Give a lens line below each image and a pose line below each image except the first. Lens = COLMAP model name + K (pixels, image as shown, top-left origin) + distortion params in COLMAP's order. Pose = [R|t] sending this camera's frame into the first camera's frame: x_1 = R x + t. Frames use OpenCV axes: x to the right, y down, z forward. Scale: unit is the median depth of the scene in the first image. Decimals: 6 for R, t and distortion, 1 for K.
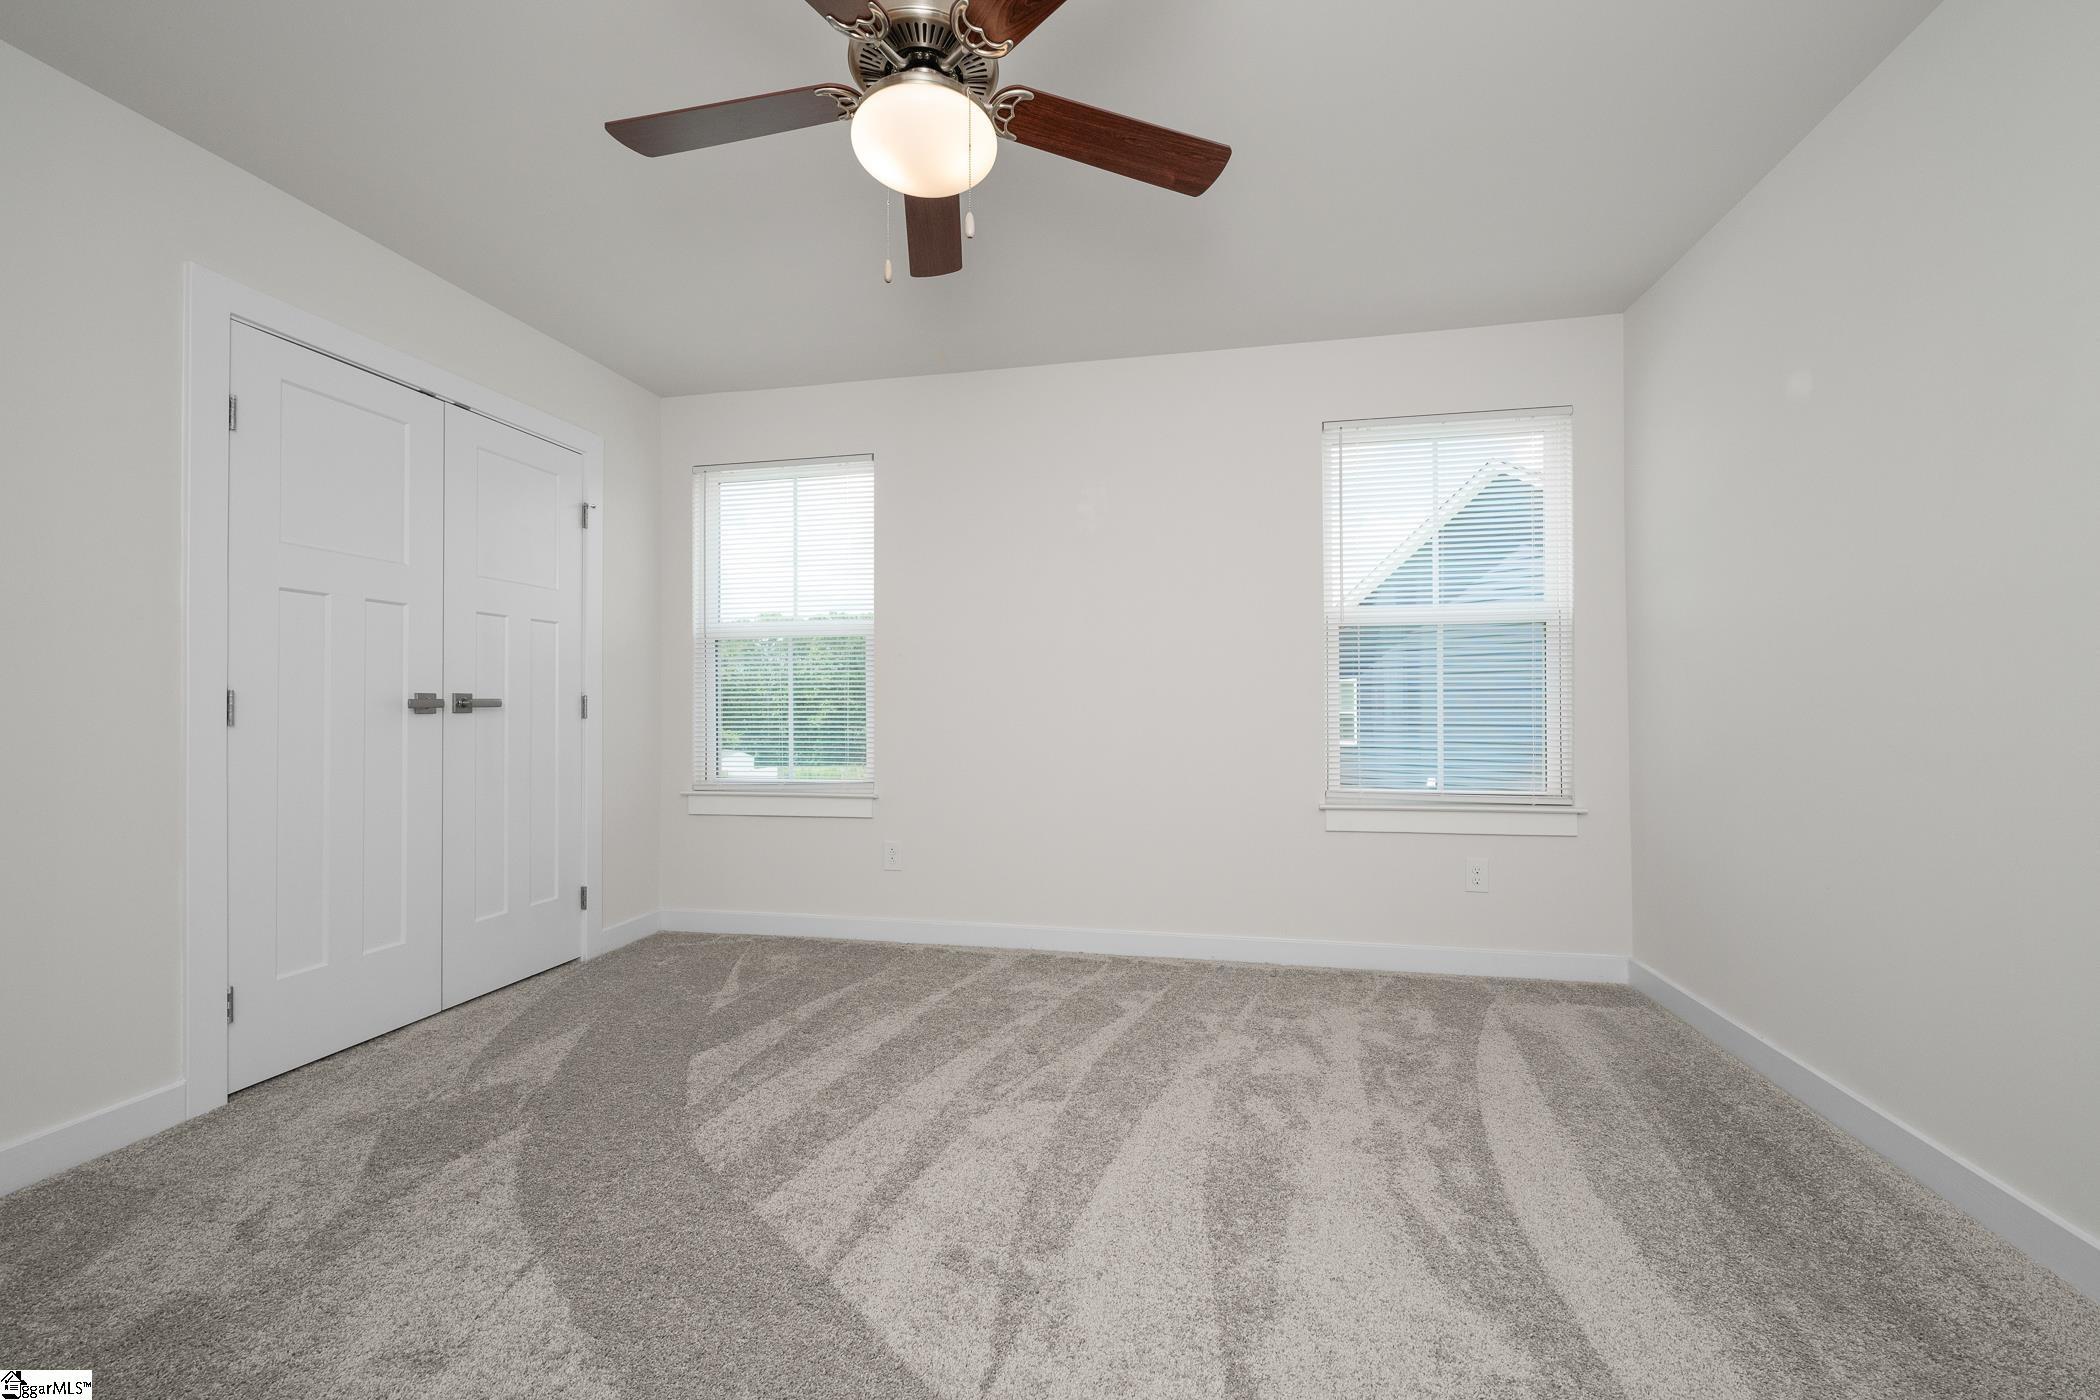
lens RADIAL K [[837.4, 0, 1057.9], [0, 837.4, 696.4], [0, 0, 1]] dist [0.000913, -0.000003]
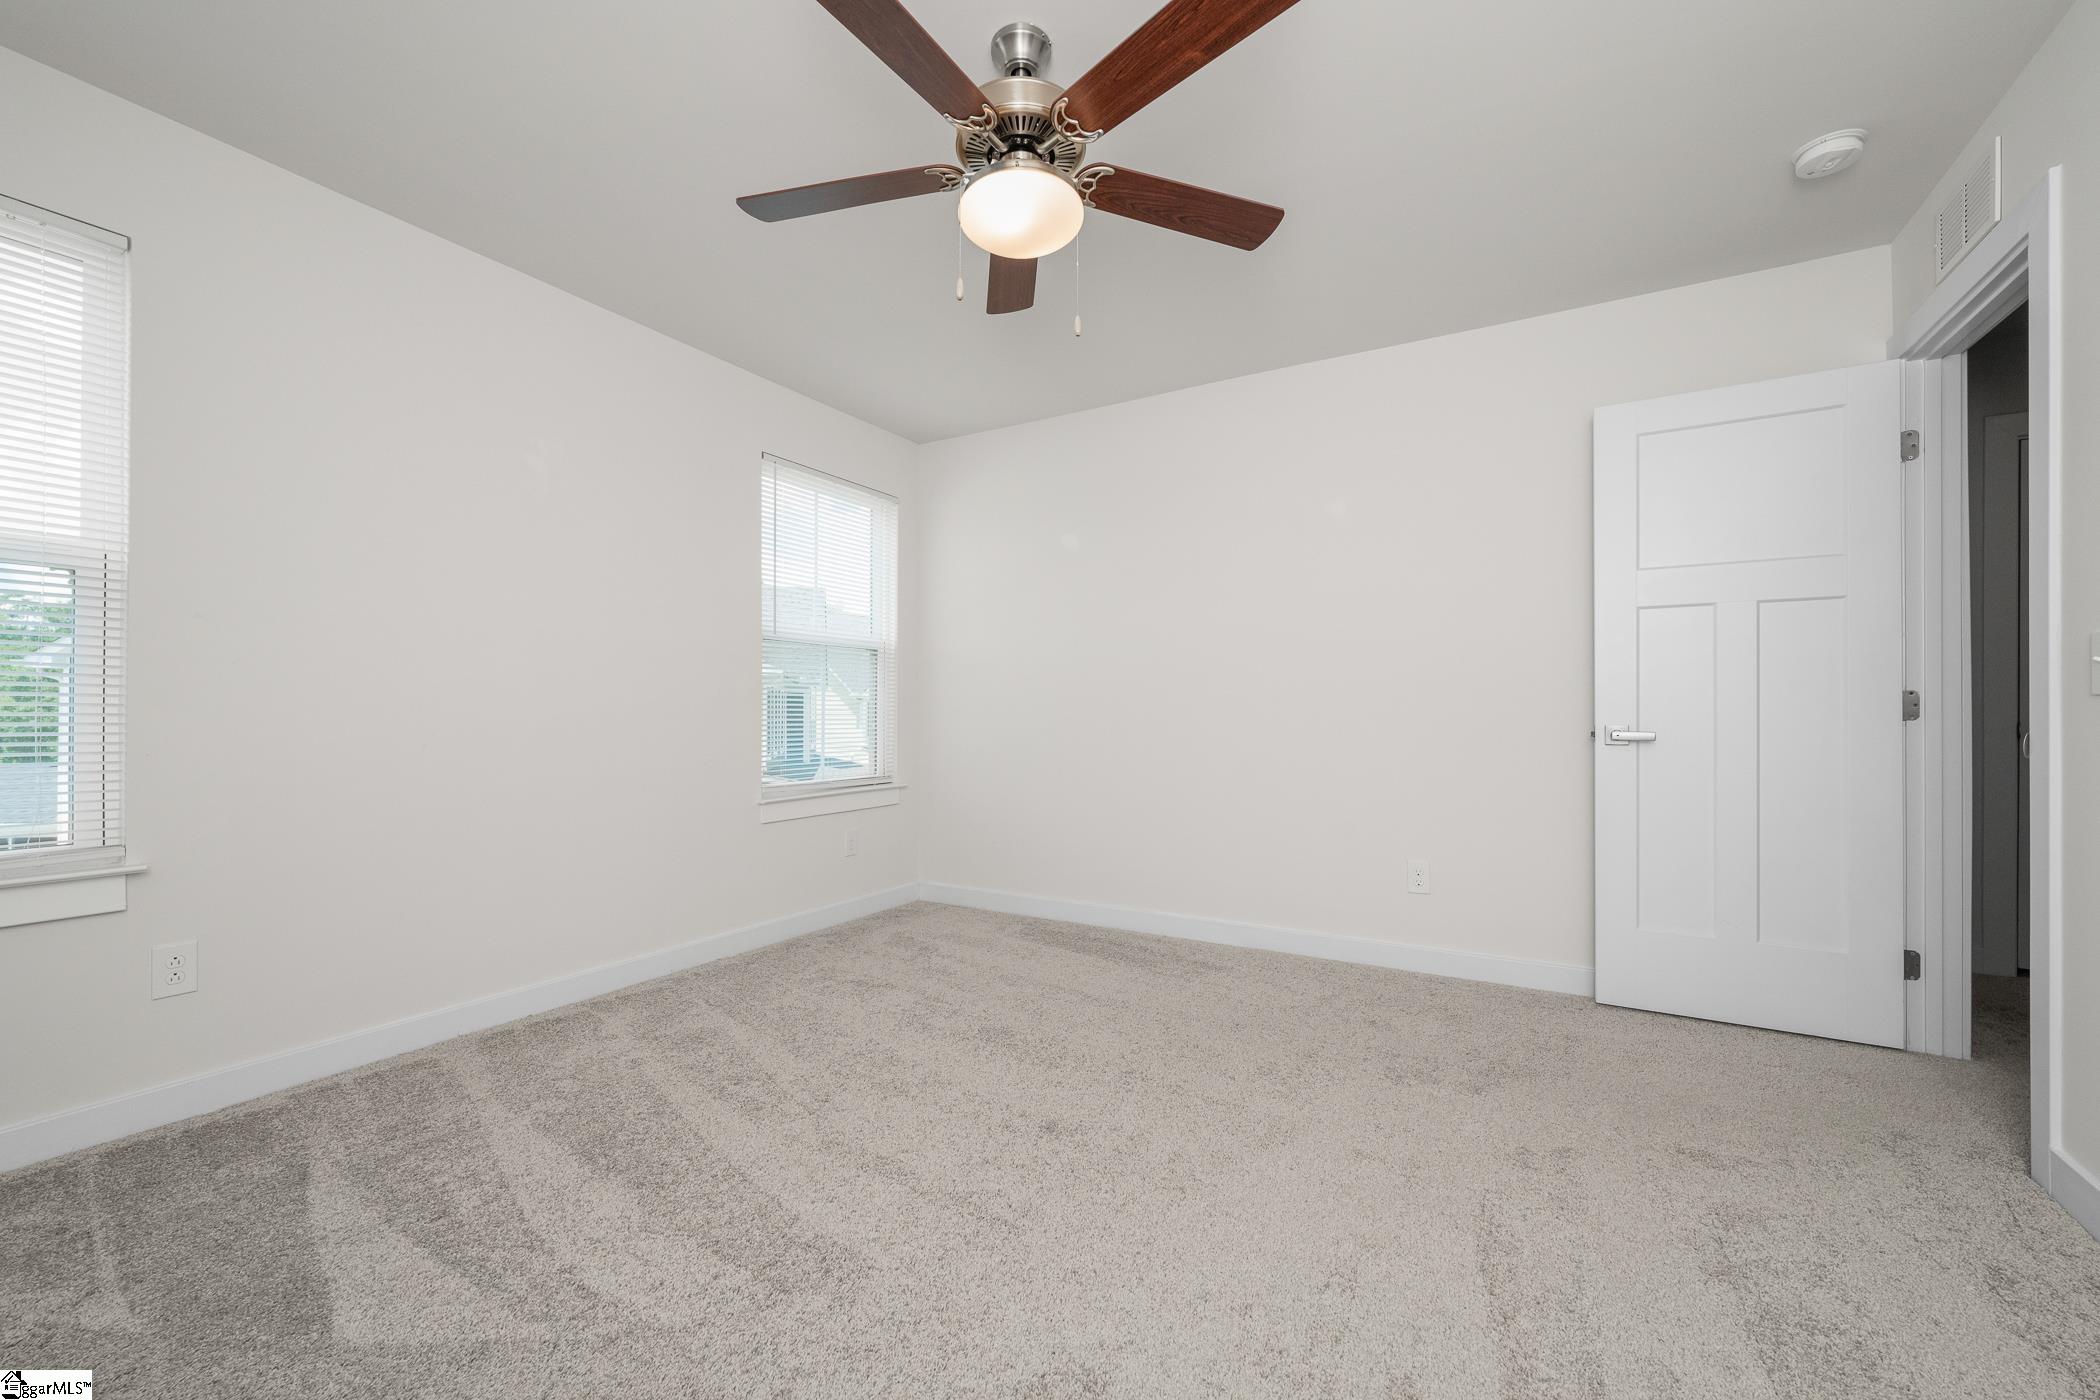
lens RADIAL K [[837.4, 0, 1061.7], [0, 837.4, 712.1], [0, 0, 1]] dist [0.000913, -0.000003]
pose [[0.308166, 0.006886, 0.951308, -0.642560], [-0.011933, 0.999923, -0.003373, 0.013628], [-0.951258, -0.010313, 0.308225, 0.303869]]
